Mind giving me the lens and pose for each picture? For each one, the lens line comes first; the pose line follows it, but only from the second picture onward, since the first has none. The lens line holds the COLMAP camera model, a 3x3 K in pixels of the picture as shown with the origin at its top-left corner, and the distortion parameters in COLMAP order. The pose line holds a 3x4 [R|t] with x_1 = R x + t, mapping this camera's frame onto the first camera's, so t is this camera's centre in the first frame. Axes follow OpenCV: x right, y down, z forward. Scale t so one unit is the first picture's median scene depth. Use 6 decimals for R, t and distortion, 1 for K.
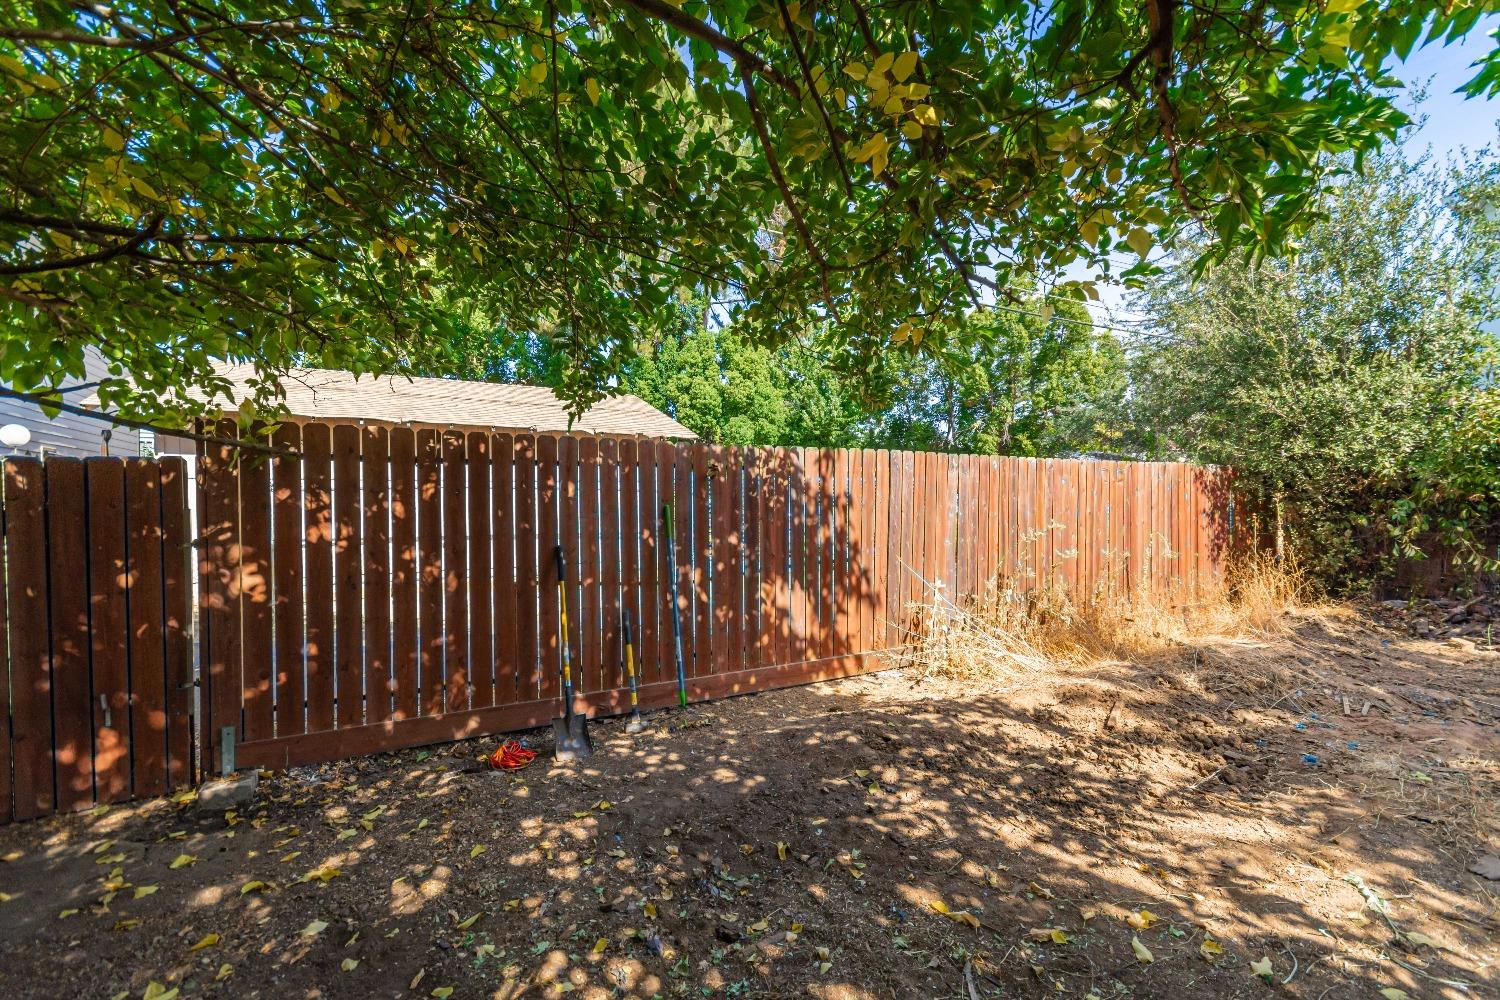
lens RADIAL K [[667.6, 0, 751.1], [0, 667.6, 496.8], [0, 0, 1]] dist [0.001740, -0.001018]
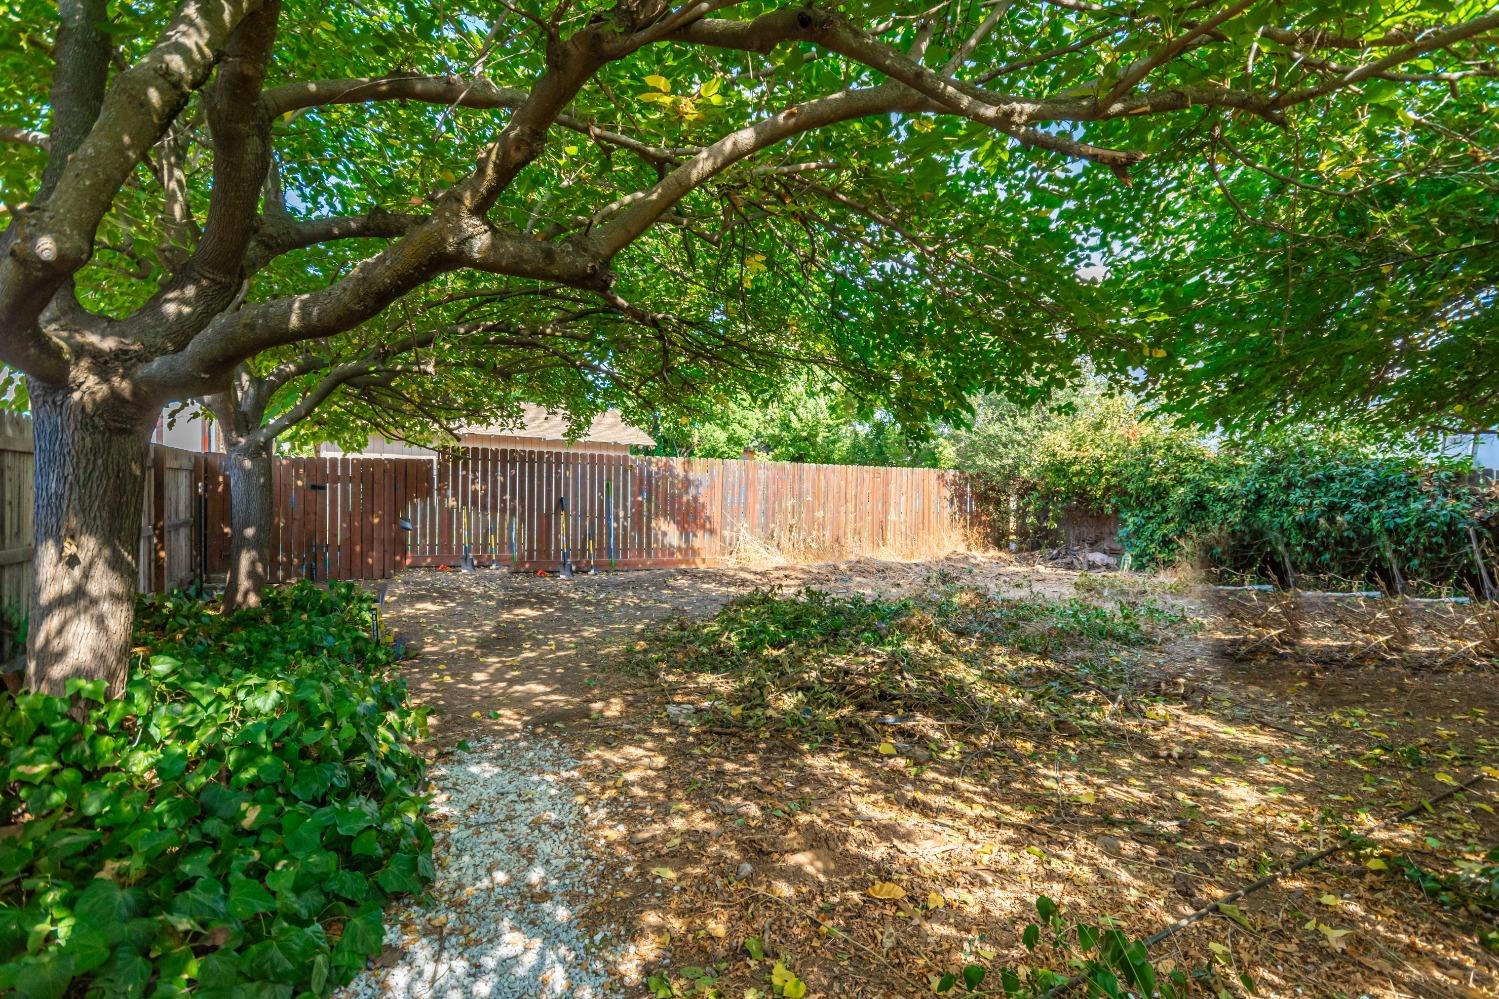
lens RADIAL K [[779.9, 0, 748.3], [0, 779.9, 495.0], [0, 0, 1]] dist [-0.000493, 0.000002]
pose [[0.999032, 0.021101, -0.038604, 0.414107], [-0.021351, 0.999754, -0.006080, 0.058007], [0.038466, 0.006899, 0.999236, -1.504946]]
